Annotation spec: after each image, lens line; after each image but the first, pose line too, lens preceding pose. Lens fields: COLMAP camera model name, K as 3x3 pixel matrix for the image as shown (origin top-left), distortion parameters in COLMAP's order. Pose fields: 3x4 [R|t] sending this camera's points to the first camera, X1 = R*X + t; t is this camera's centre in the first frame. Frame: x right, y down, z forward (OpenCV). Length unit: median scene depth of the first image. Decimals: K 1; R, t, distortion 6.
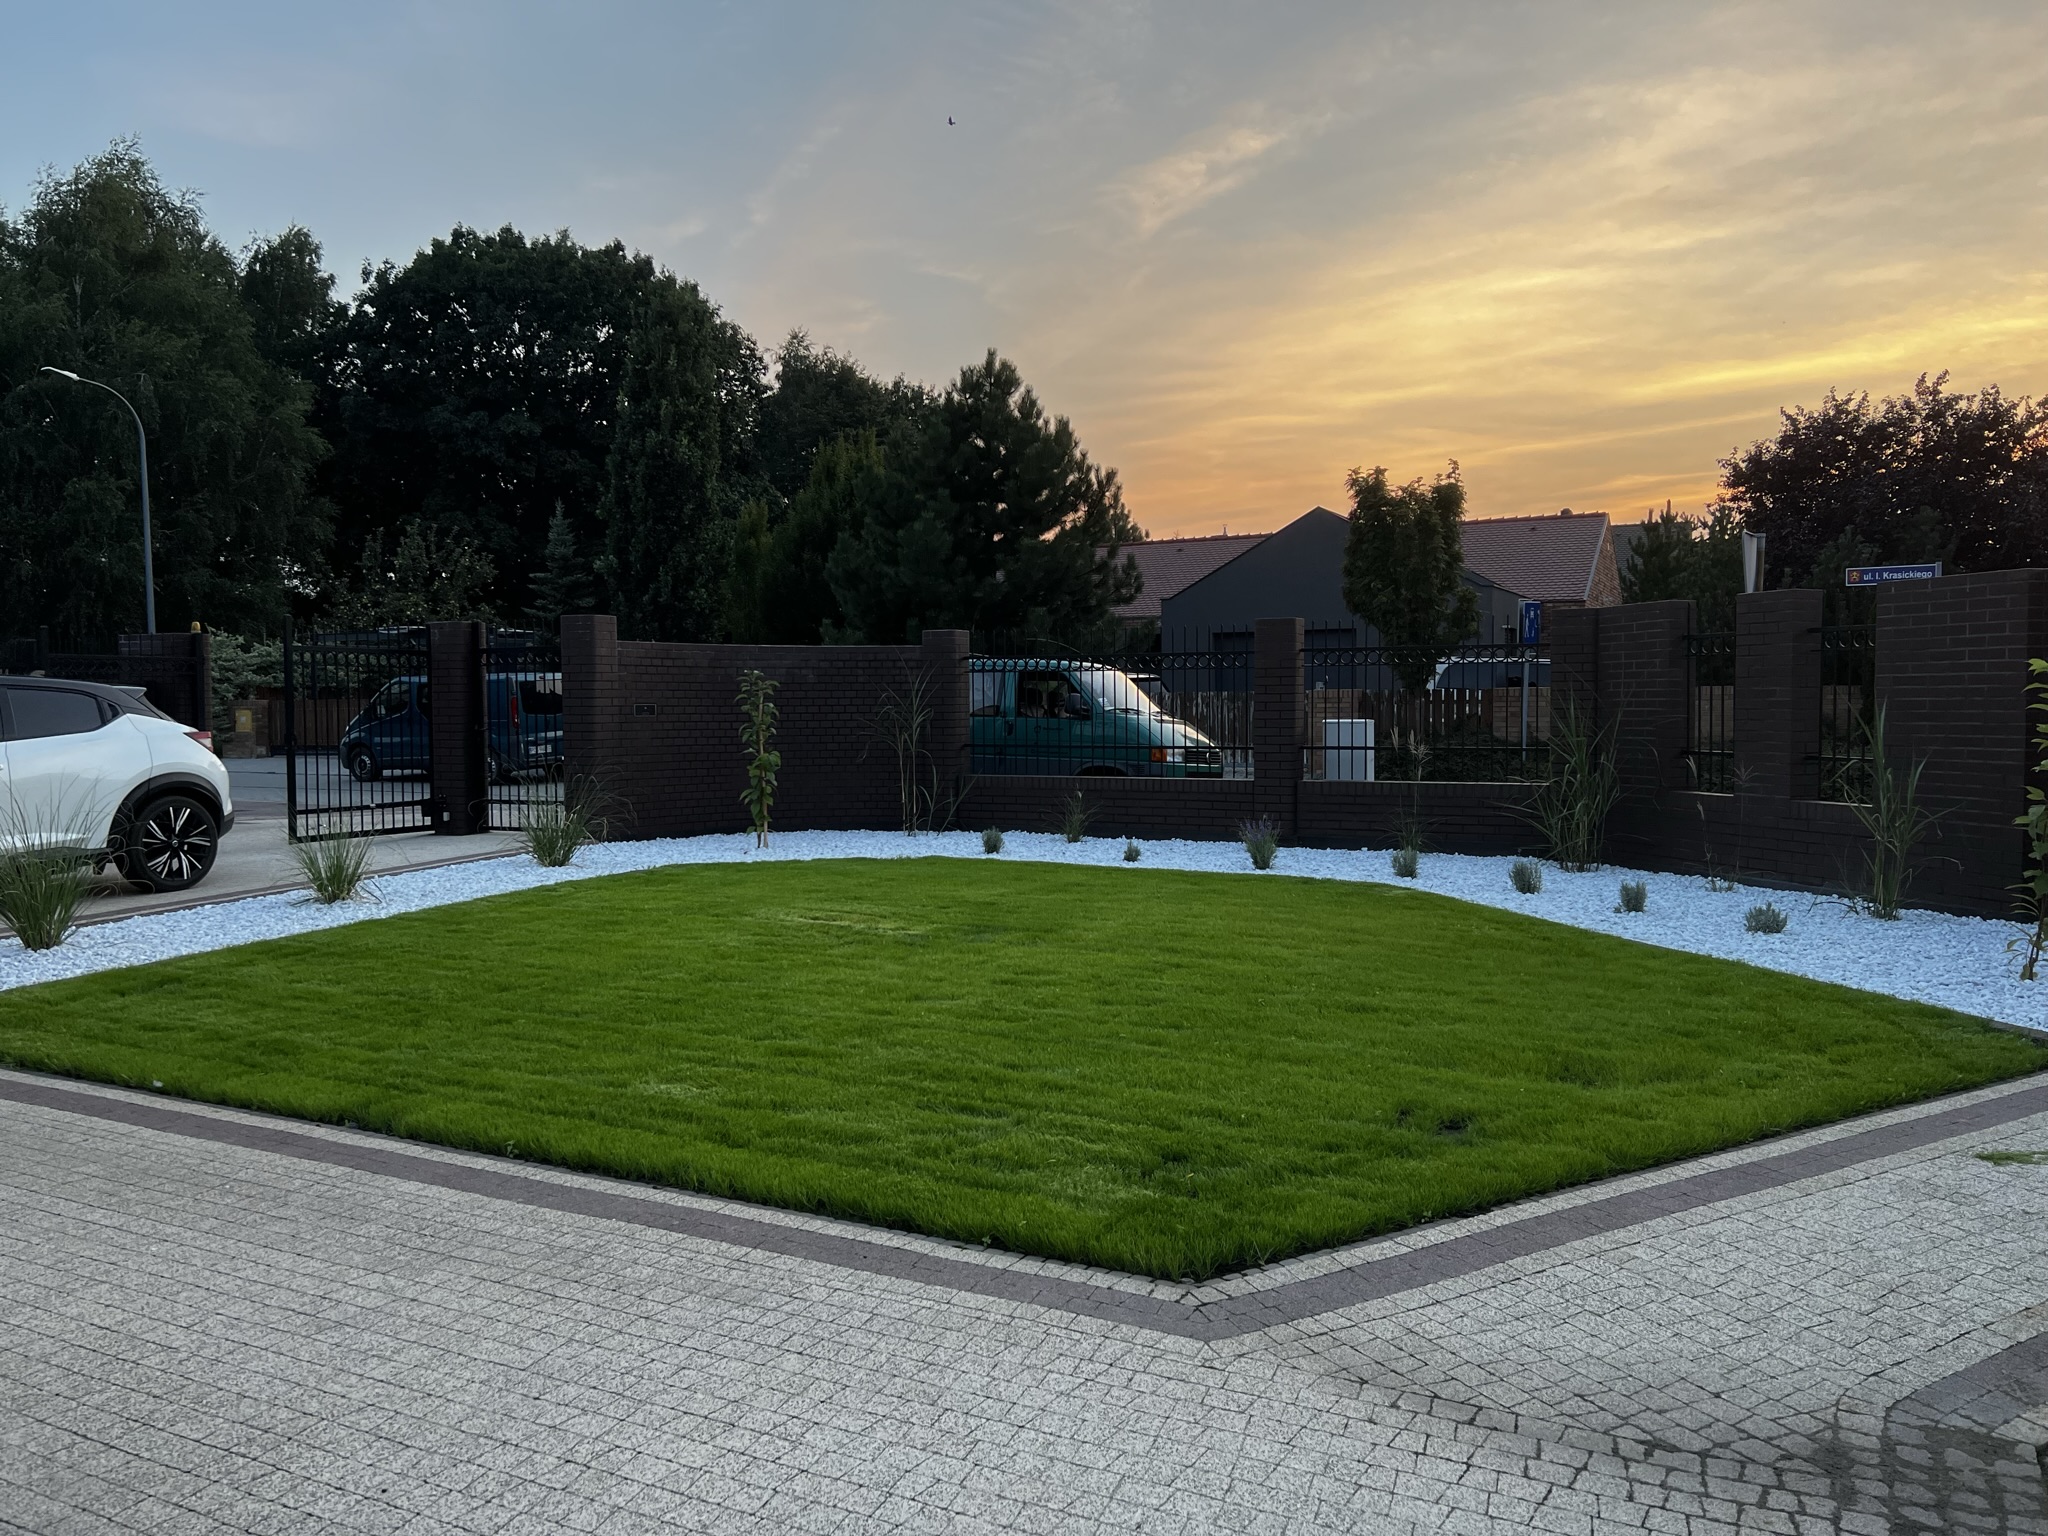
lens RADIAL K [[1528.5, 0, 1023.6], [0, 1528.5, 754.6], [0, 0, 1]] dist [0.059609, -0.066171]
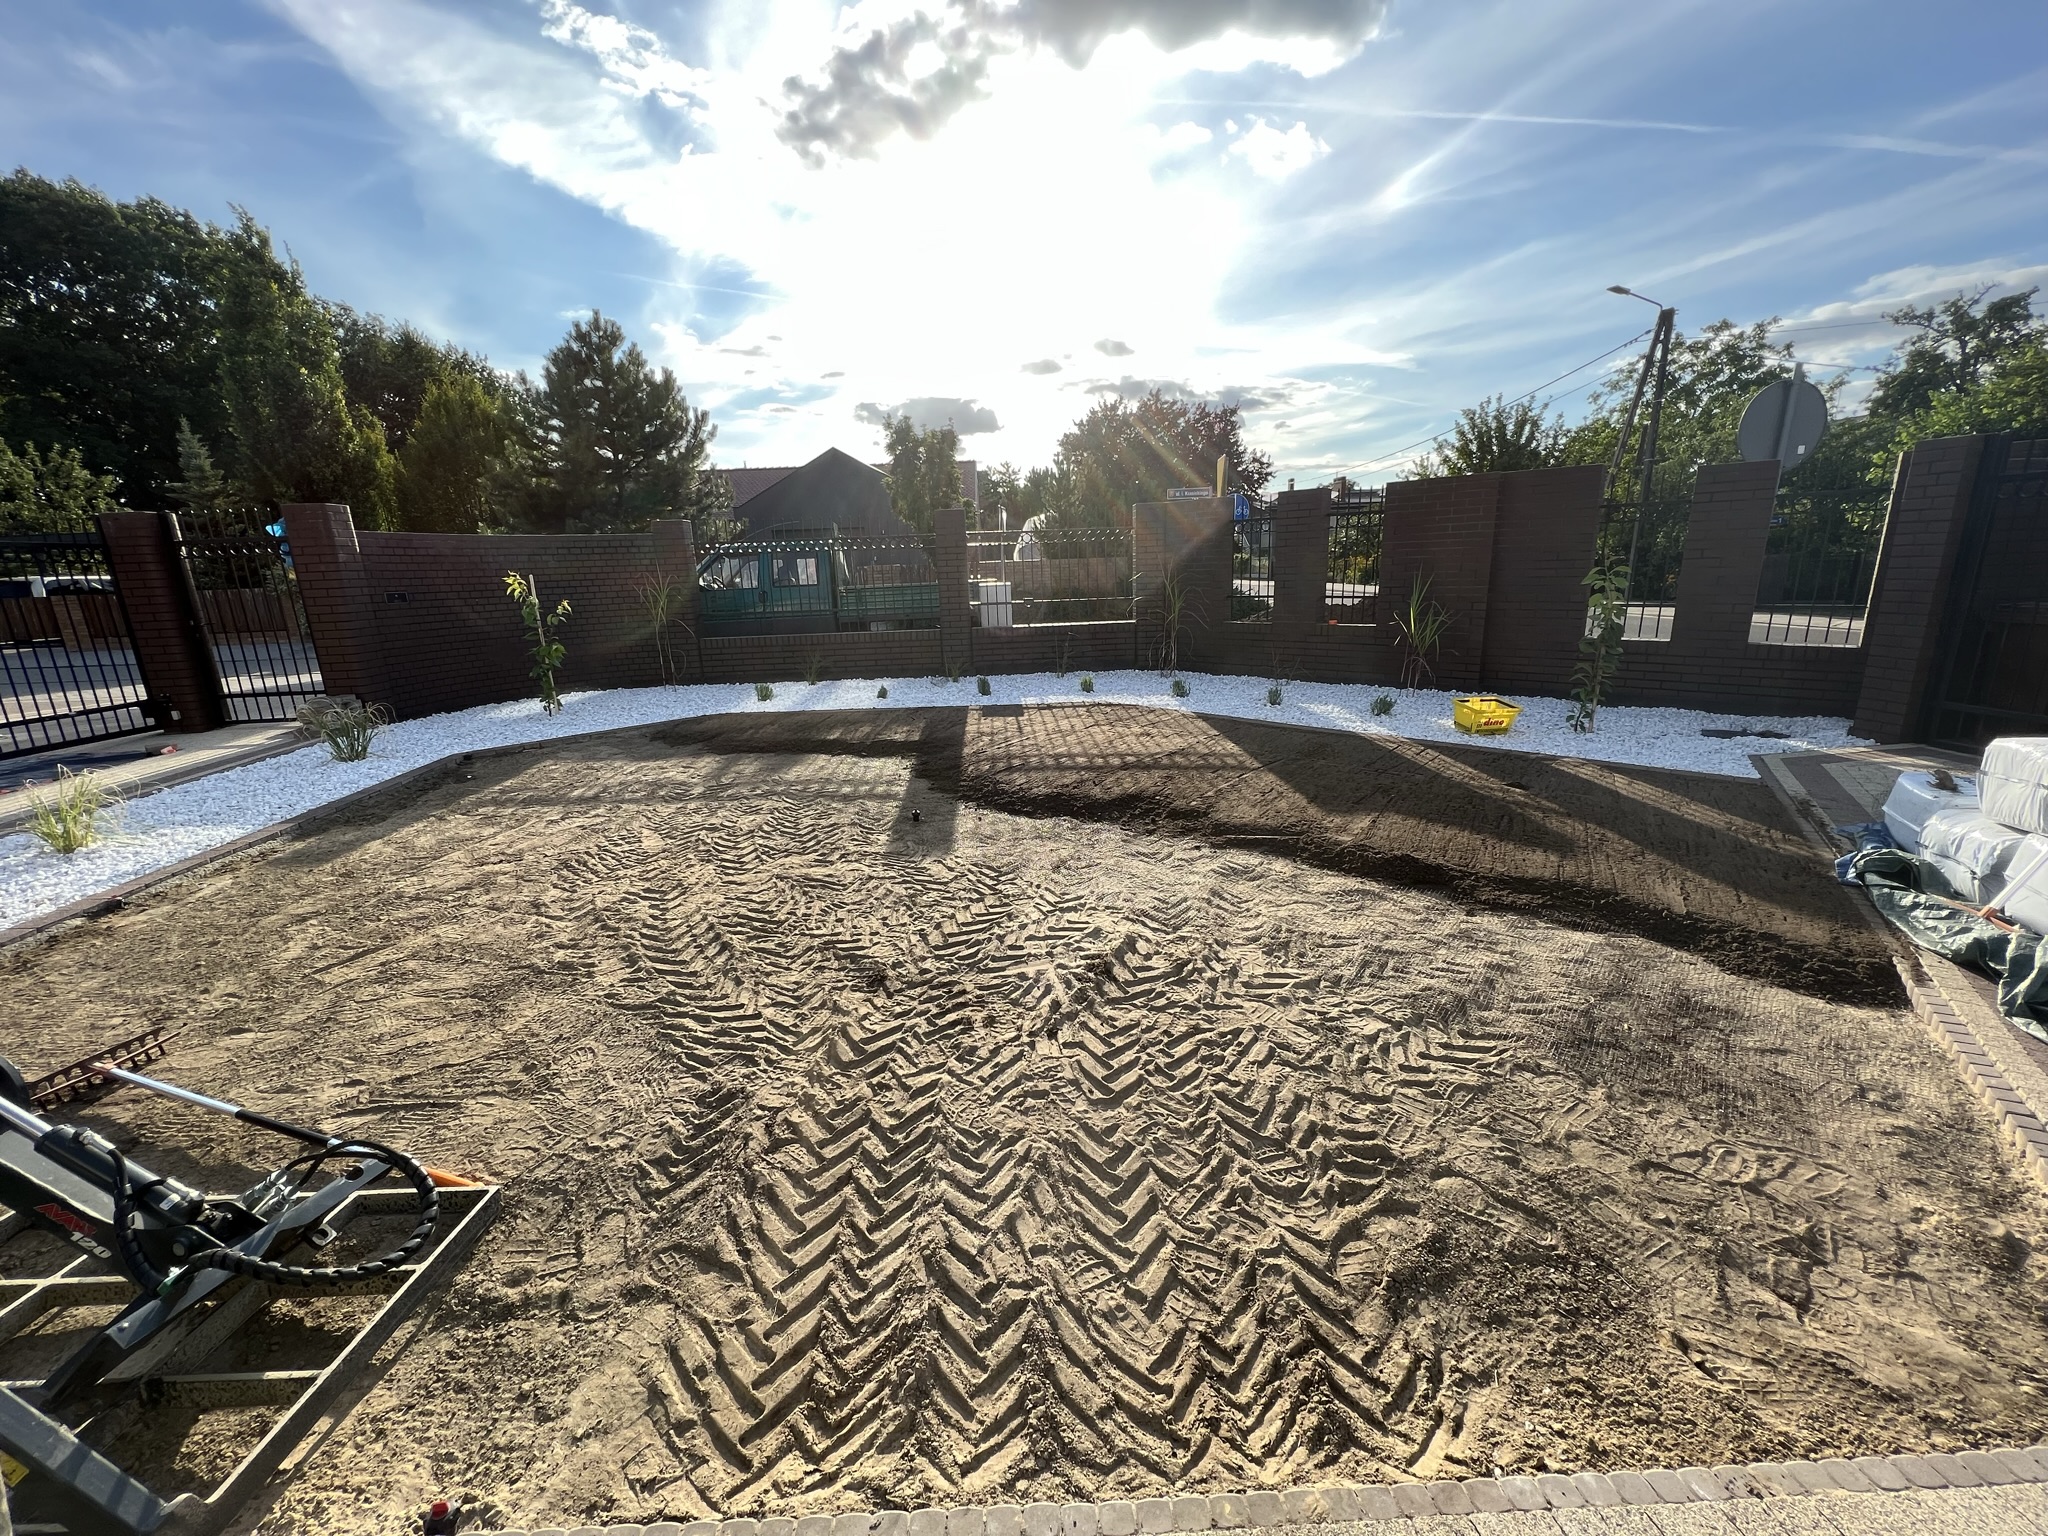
lens RADIAL K [[803.8, 0, 1024.9], [0, 803.8, 778.9], [0, 0, 1]] dist [-0.001249, 0.001062]
pose [[0.878063, -0.146926, 0.455433, -0.065462], [0.046228, 0.973293, 0.224865, -0.005630], [-0.476308, -0.176391, 0.861404, 0.135857]]
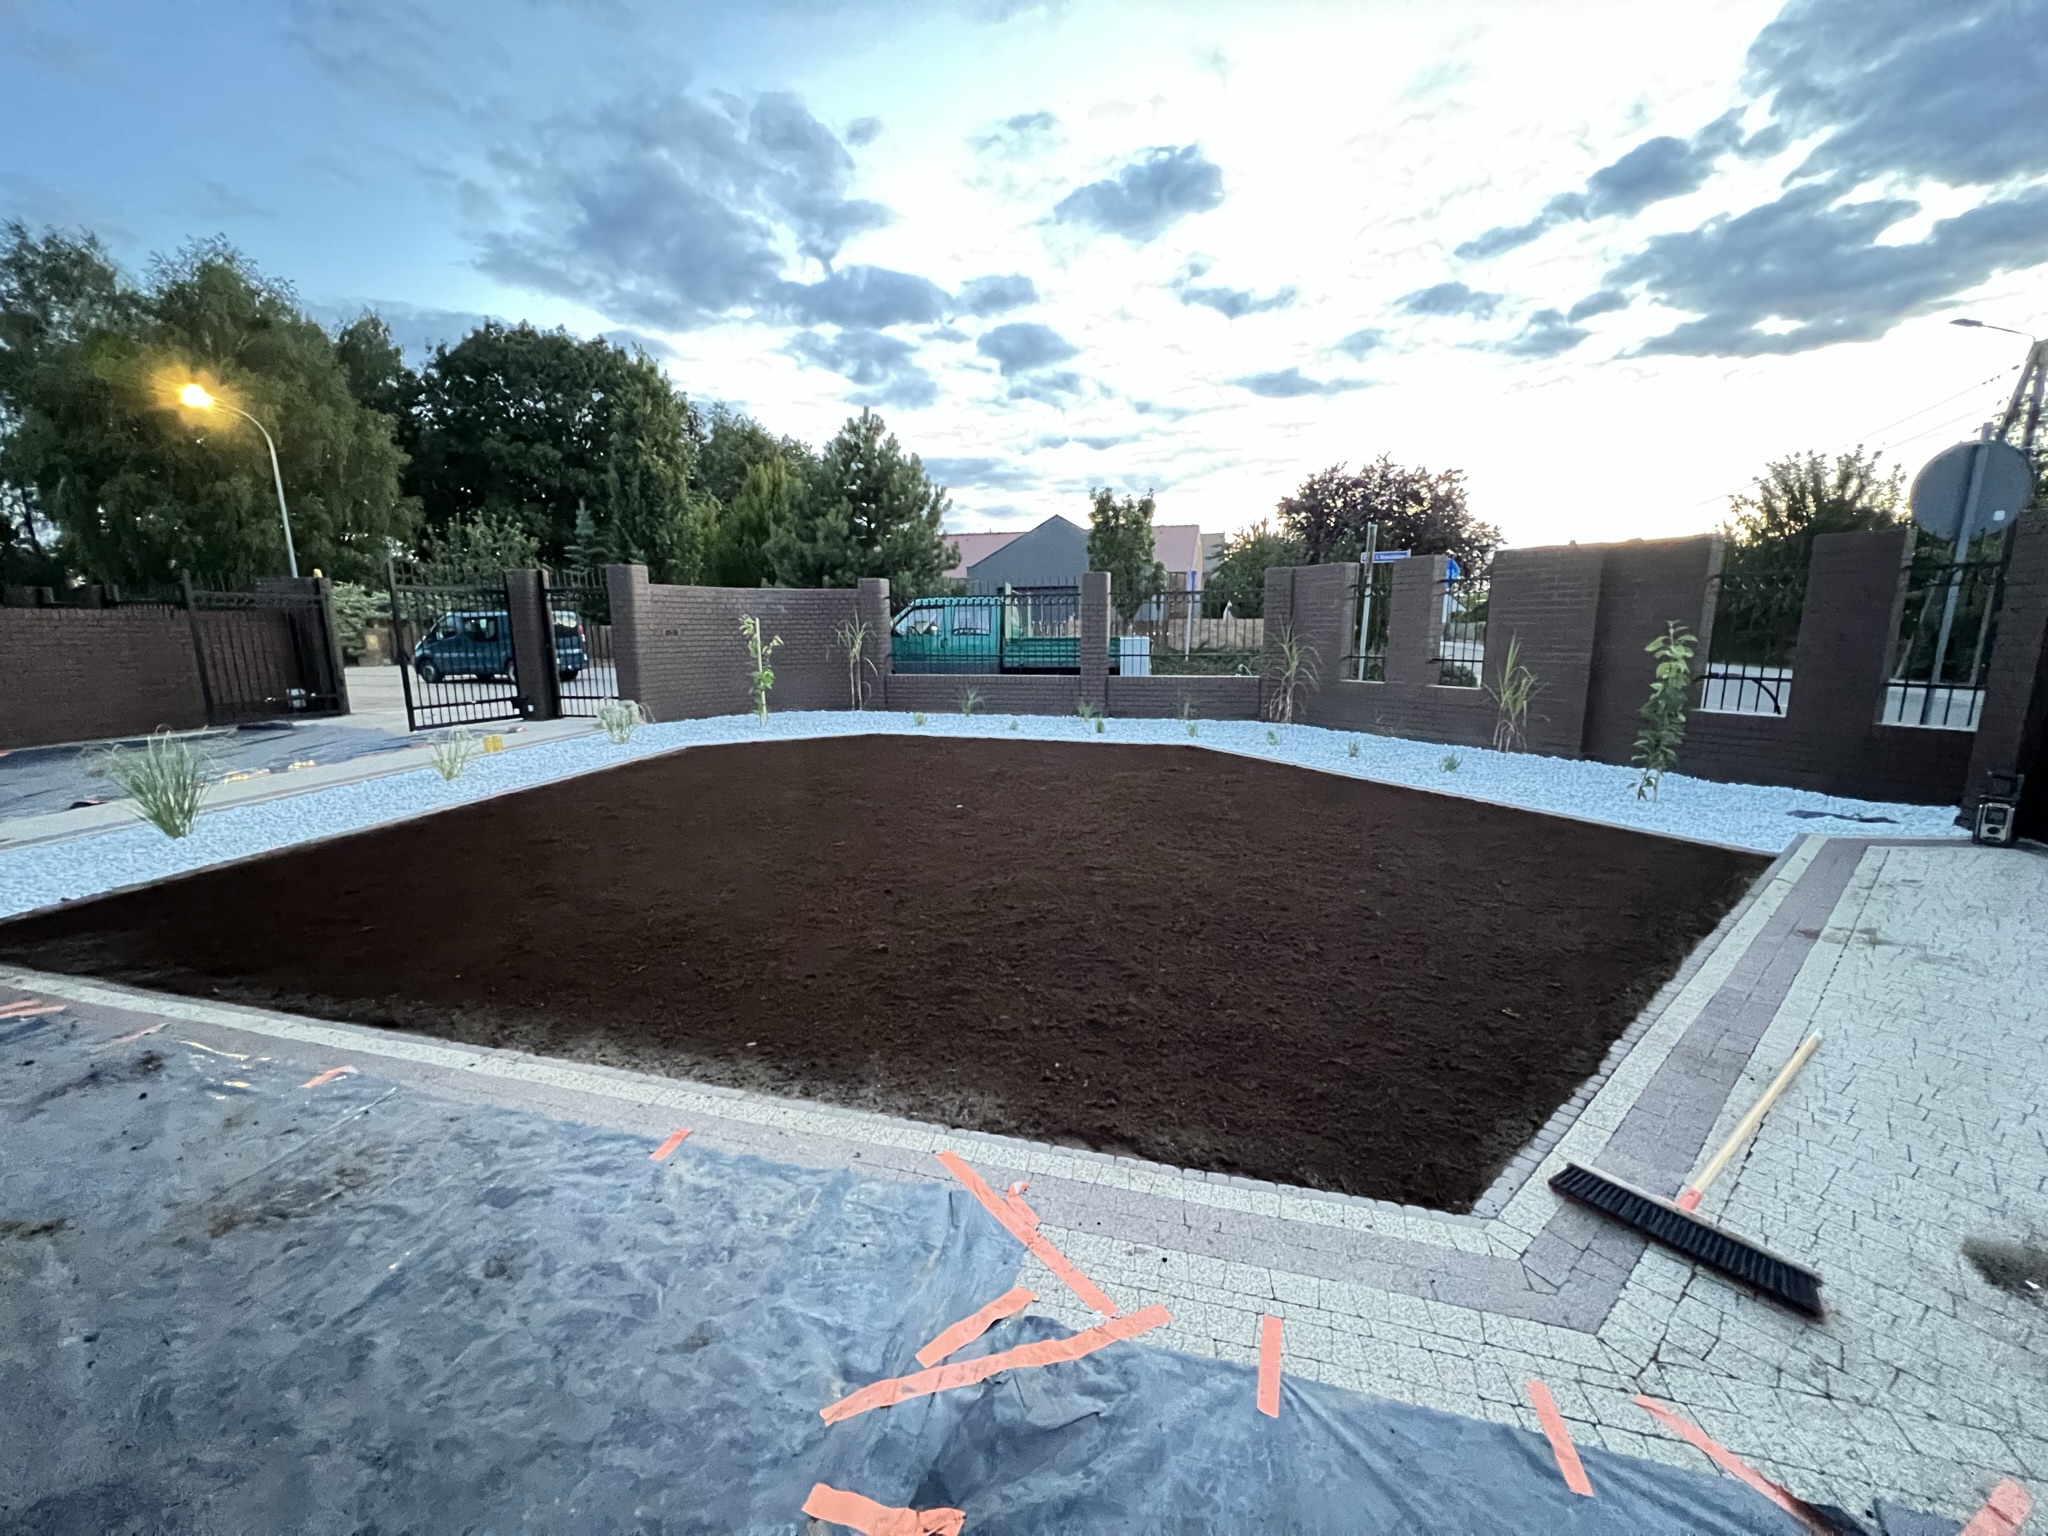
lens RADIAL K [[803.8, 0, 1034.4], [0, 803.8, 777.5], [0, 0, 1]] dist [-0.001249, 0.001062]
pose [[0.977676, -0.040700, 0.206137, -0.035007], [0.009750, 0.988791, 0.148987, -0.001459], [-0.209890, -0.143651, 0.967114, 0.079993]]
